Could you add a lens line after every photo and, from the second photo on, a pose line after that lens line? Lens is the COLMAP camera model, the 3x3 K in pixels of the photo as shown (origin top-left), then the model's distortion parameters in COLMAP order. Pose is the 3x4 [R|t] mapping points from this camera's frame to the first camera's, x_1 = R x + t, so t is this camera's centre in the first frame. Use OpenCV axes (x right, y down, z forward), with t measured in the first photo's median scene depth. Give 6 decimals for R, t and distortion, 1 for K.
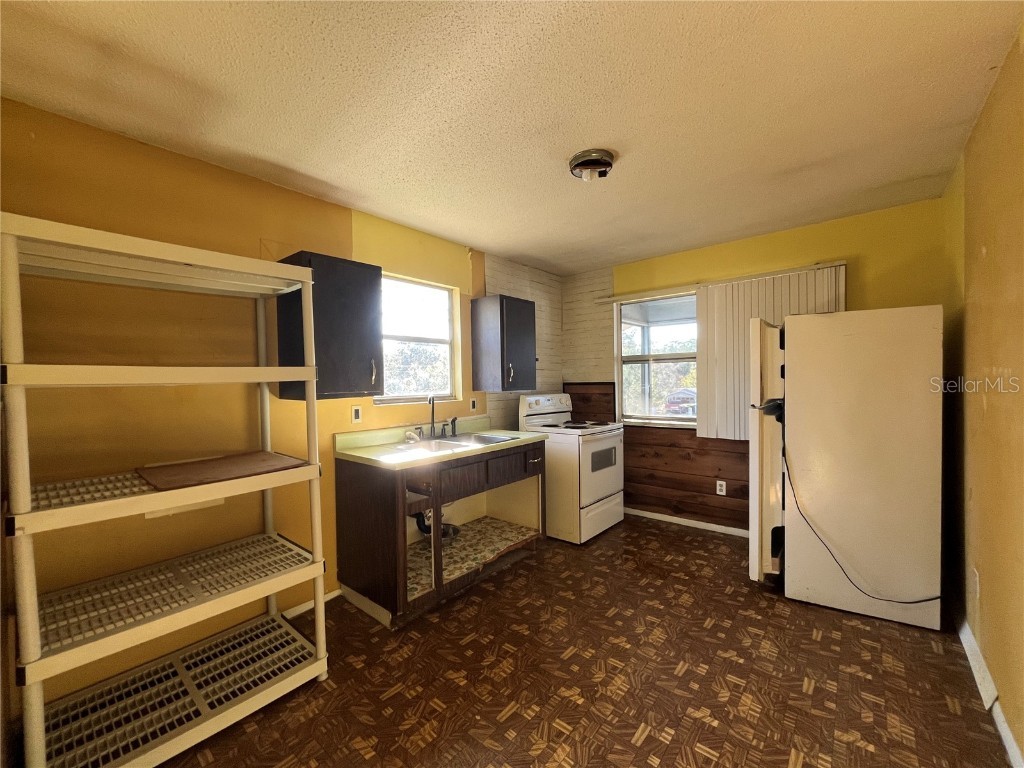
lens RADIAL K [[417.1, 0, 511.2], [0, 417.1, 384.5], [0, 0, 1]] dist [-0.000683, -0.000232]
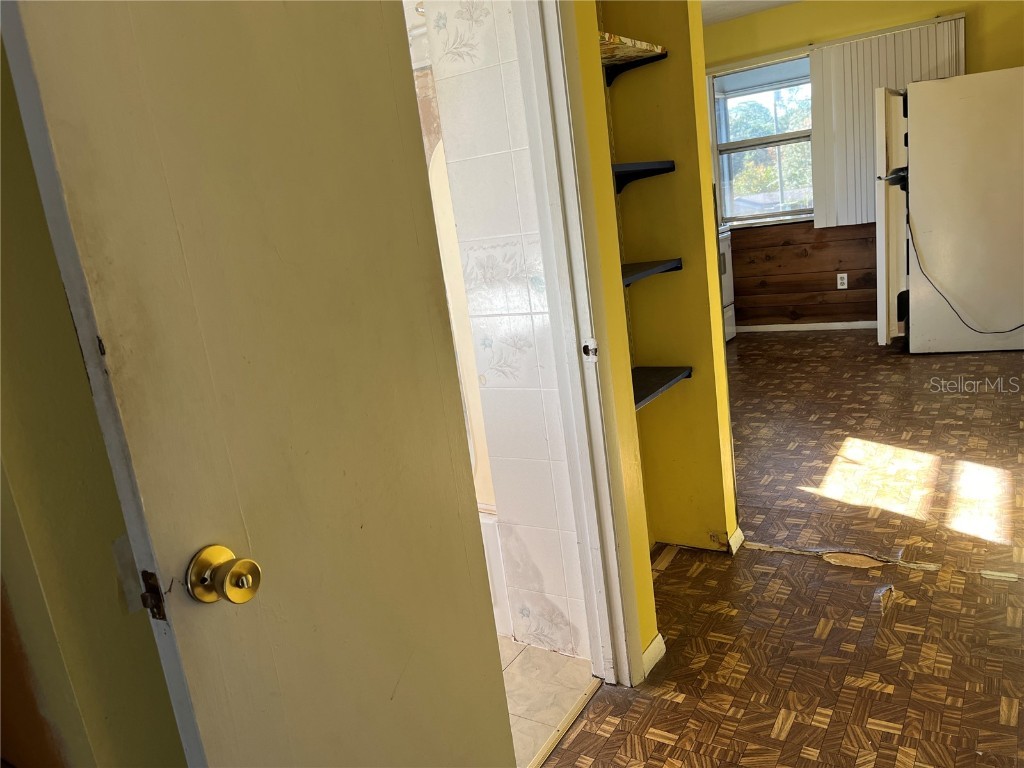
lens RADIAL K [[771.4, 0, 516.6], [0, 771.4, 388.4], [0, 0, 1]] dist [0.075850, -0.111114]
pose [[0.984640, -0.138850, 0.105851, -0.566084], [0.114195, 0.970763, 0.211138, 0.046545], [-0.132072, -0.195807, 0.971708, -0.838889]]
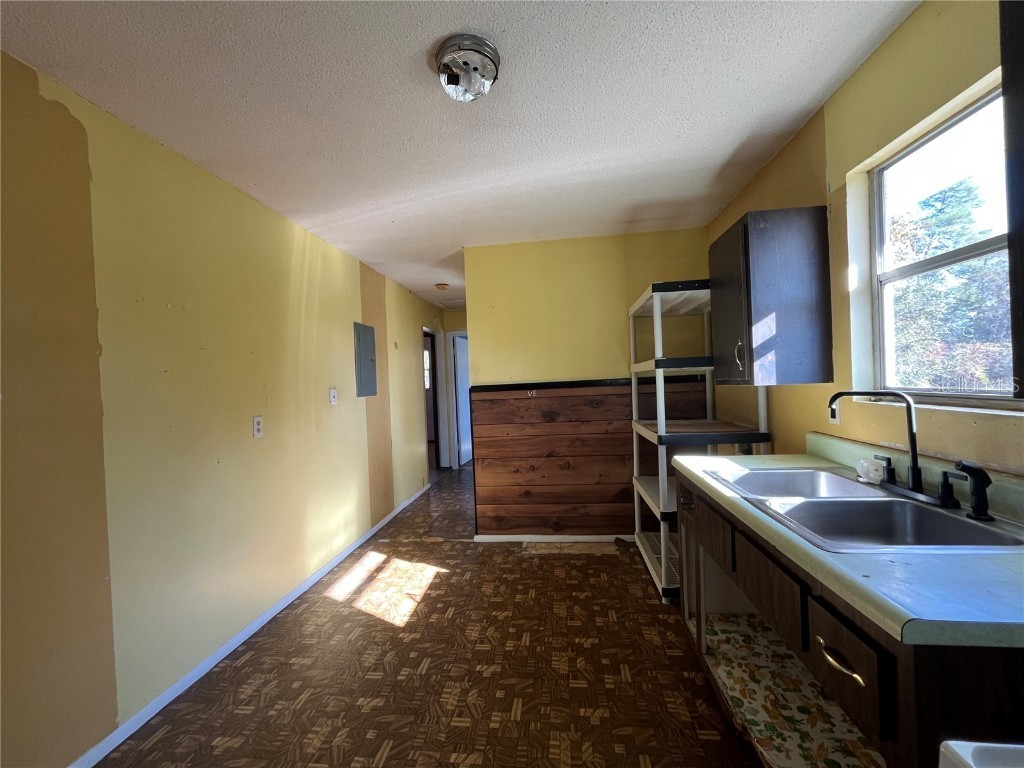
lens RADIAL K [[417.1, 0, 511.2], [0, 417.1, 384.5], [0, 0, 1]] dist [-0.000683, -0.000232]
pose [[-0.833806, 0.055289, -0.549282, 0.448760], [0.047690, 0.998467, 0.028109, -0.014386], [0.549994, -0.002758, -0.835164, 1.339731]]
